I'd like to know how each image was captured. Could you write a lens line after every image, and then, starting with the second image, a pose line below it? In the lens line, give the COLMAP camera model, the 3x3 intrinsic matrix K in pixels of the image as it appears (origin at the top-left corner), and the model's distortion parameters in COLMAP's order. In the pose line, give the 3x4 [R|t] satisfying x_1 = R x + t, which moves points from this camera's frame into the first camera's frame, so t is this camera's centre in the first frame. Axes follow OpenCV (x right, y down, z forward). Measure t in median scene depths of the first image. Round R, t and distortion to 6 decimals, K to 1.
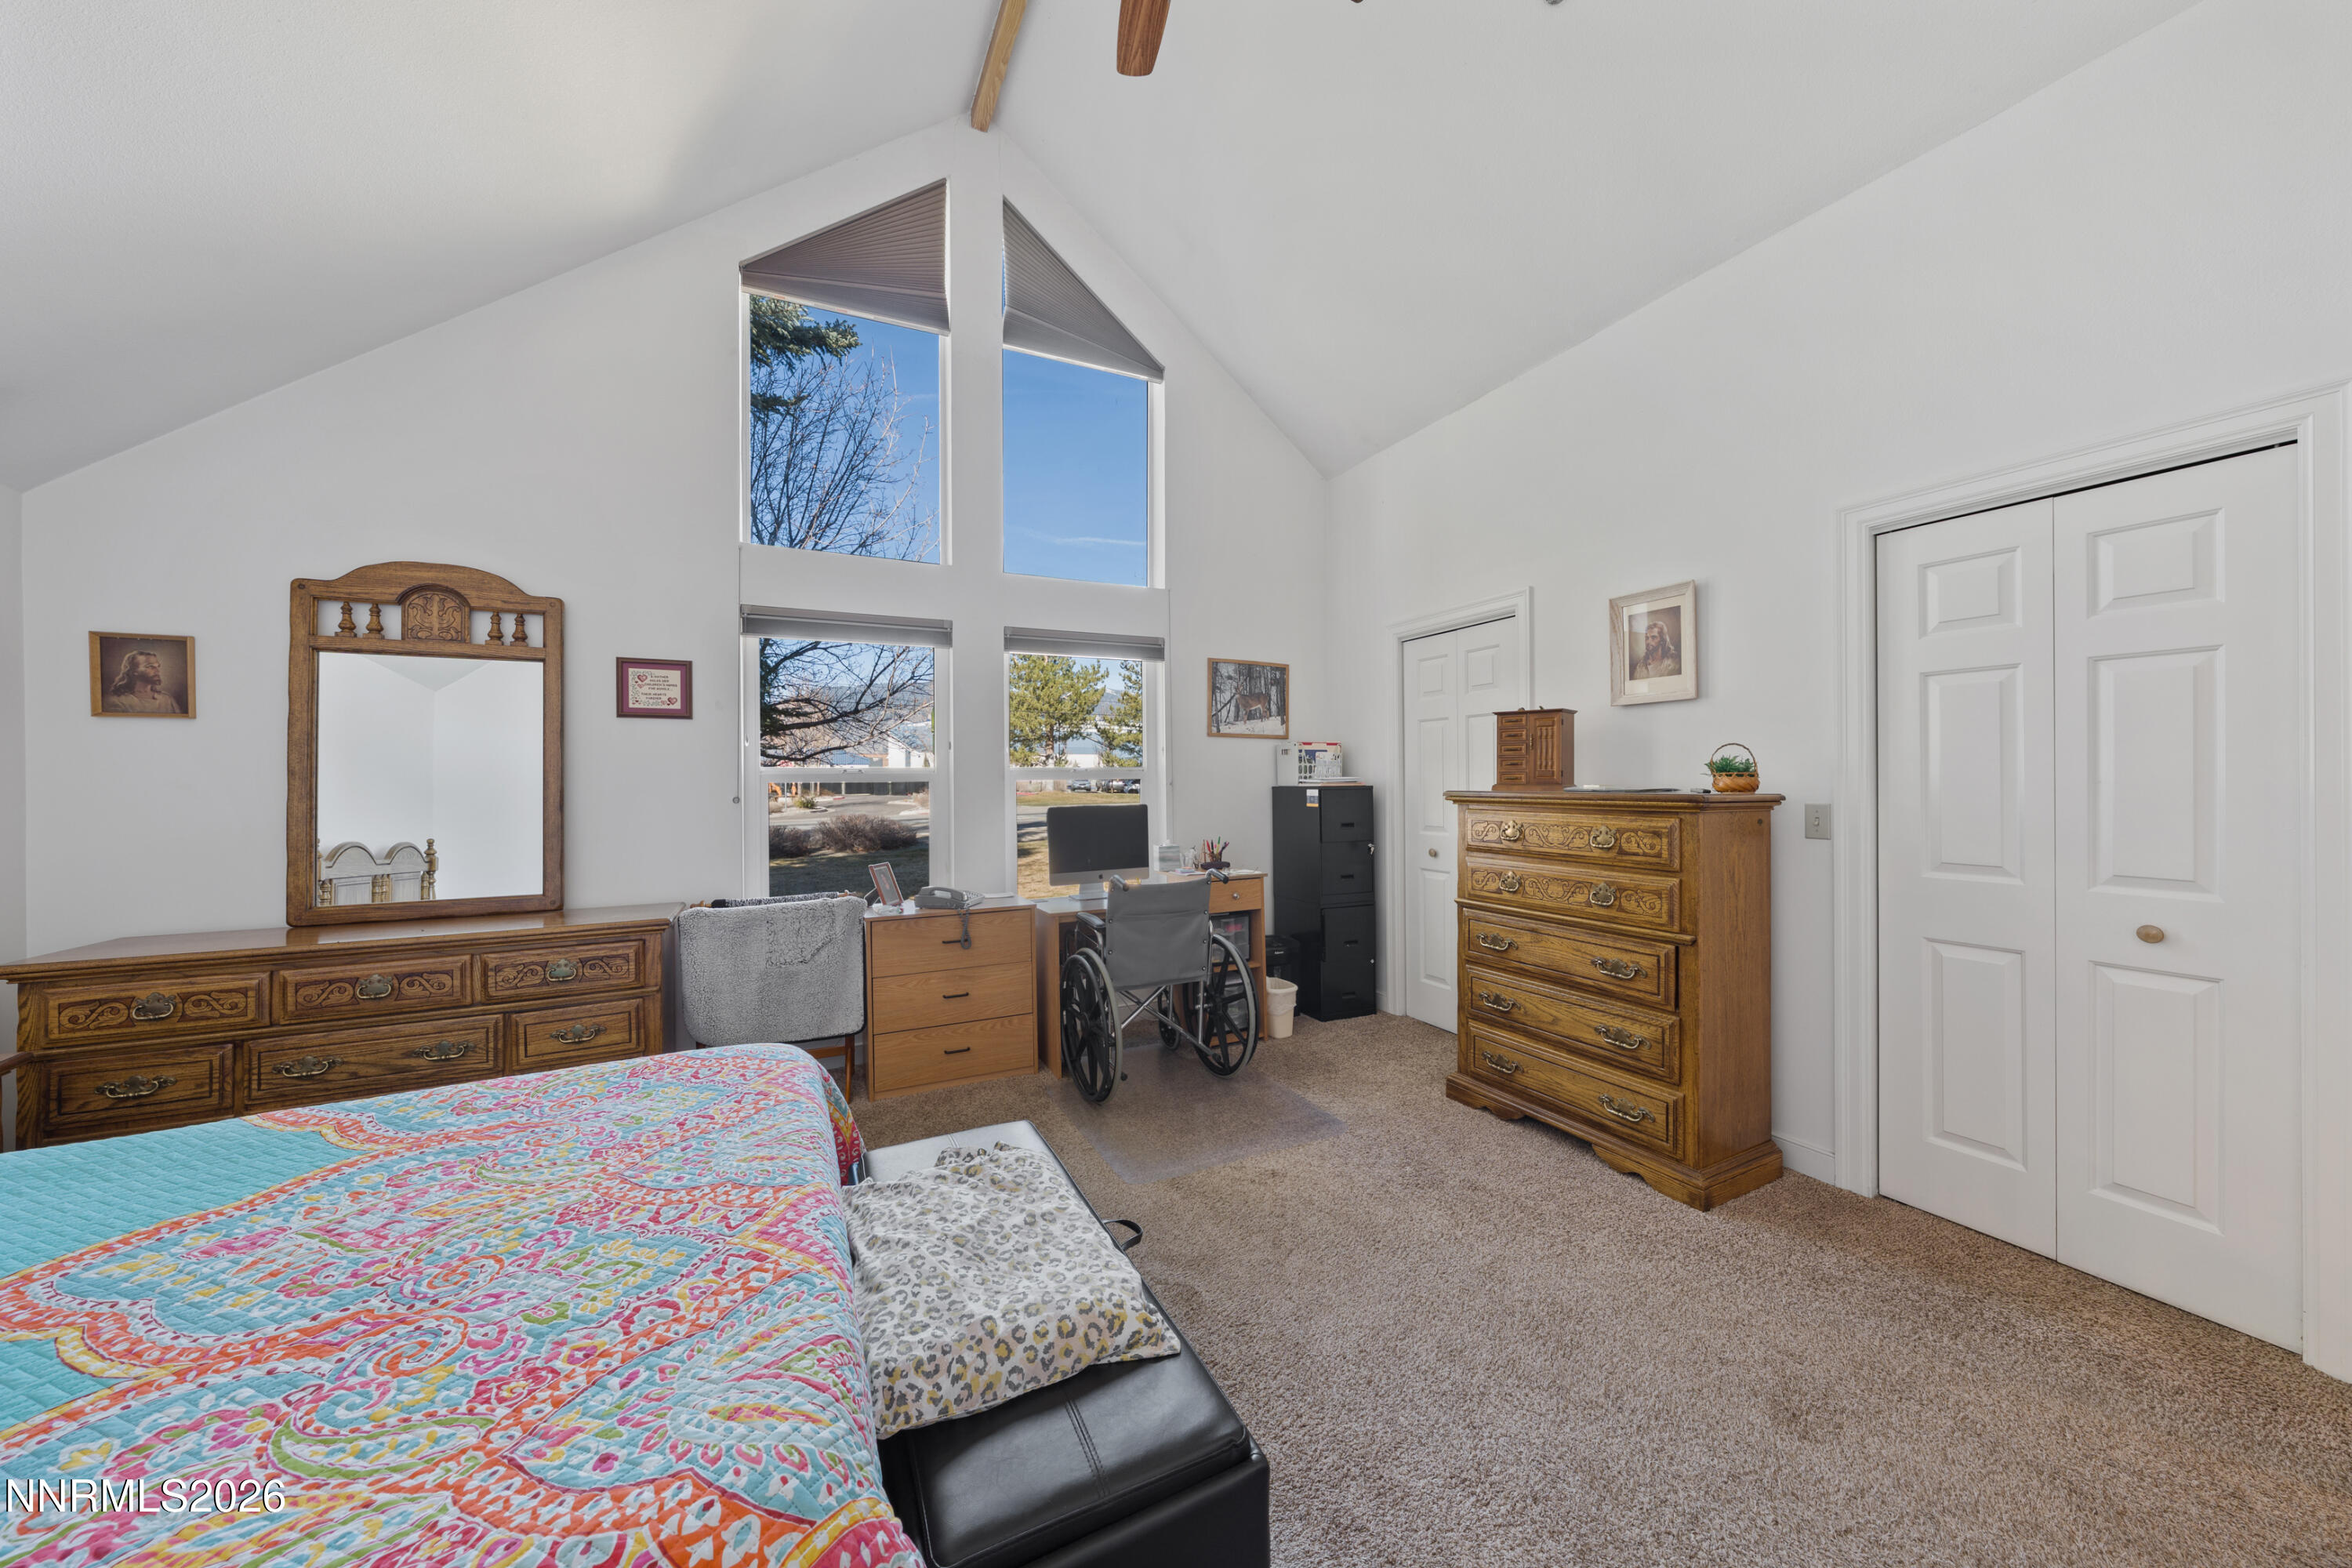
lens RADIAL K [[797.1, 0, 1173.1], [0, 797.1, 777.8], [0, 0, 1]] dist [0.000108, -0.000177]
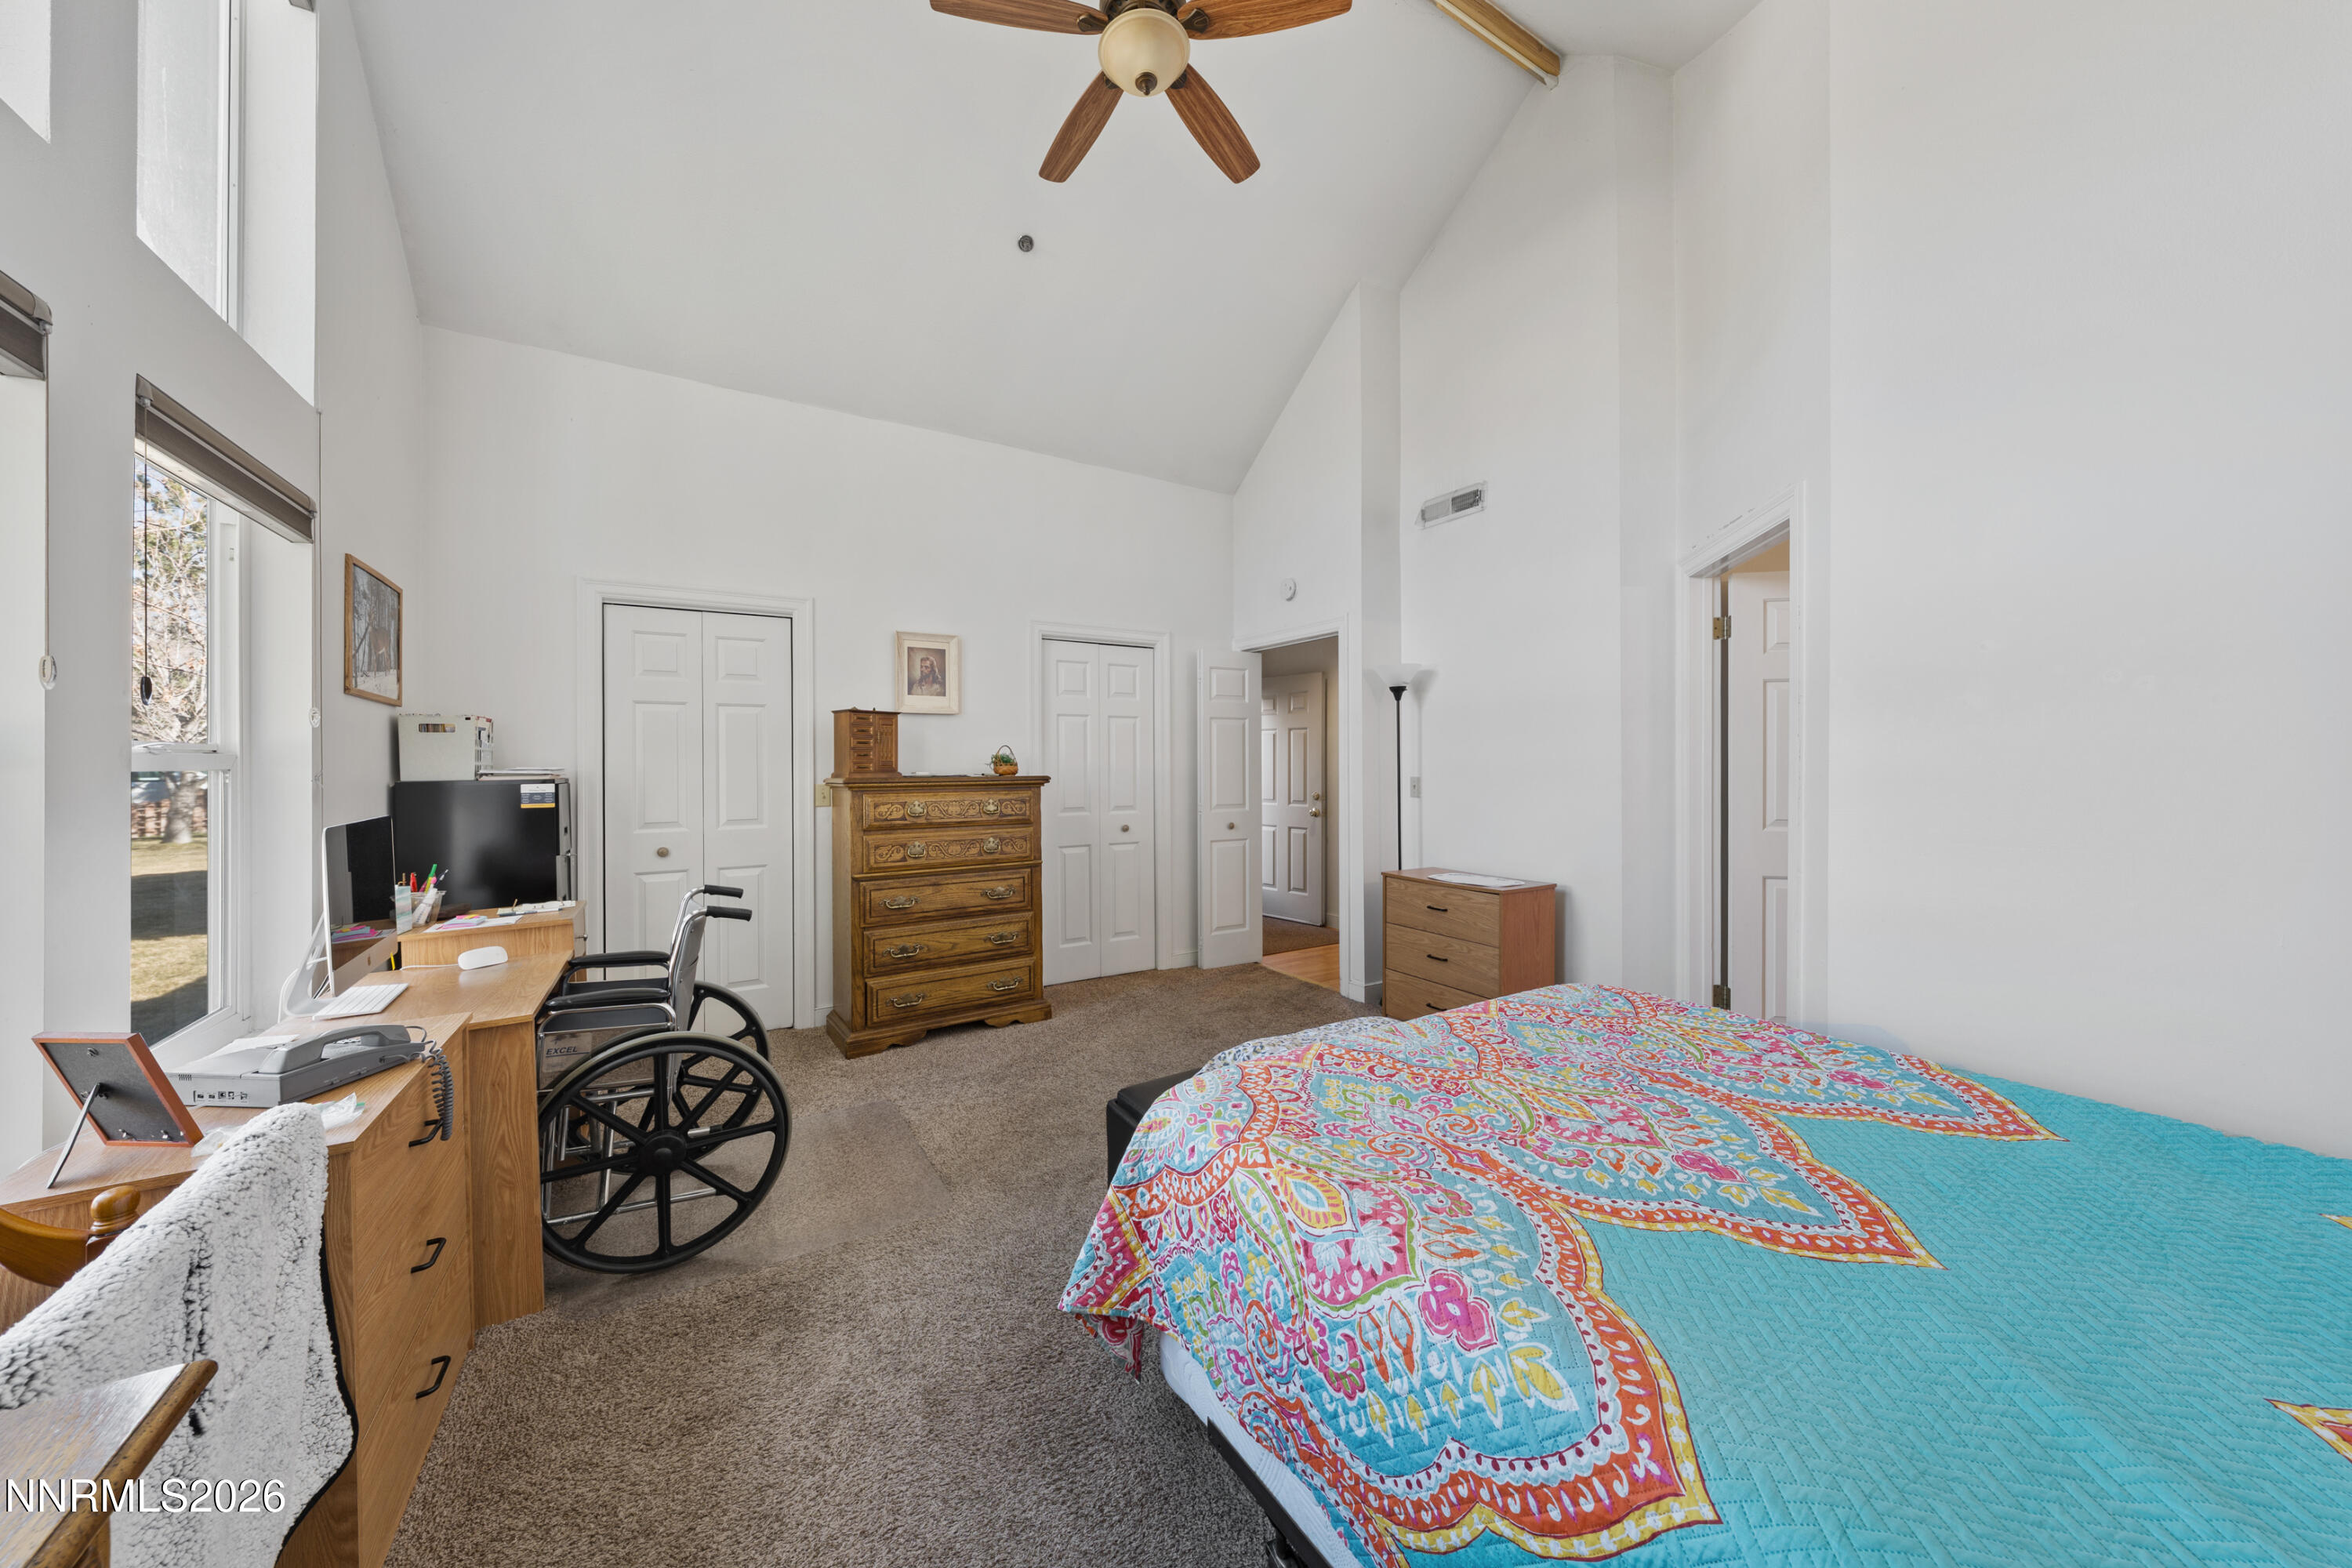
lens RADIAL K [[794.1, 0, 1182.5], [0, 794.1, 756.5], [0, 0, 1]] dist [-0.000090, -0.000041]
pose [[-0.097627, 0.016582, 0.995085, -0.811039], [0.005919, 0.999853, -0.016081, 0.006732], [-0.995205, 0.004320, -0.097711, 0.669715]]
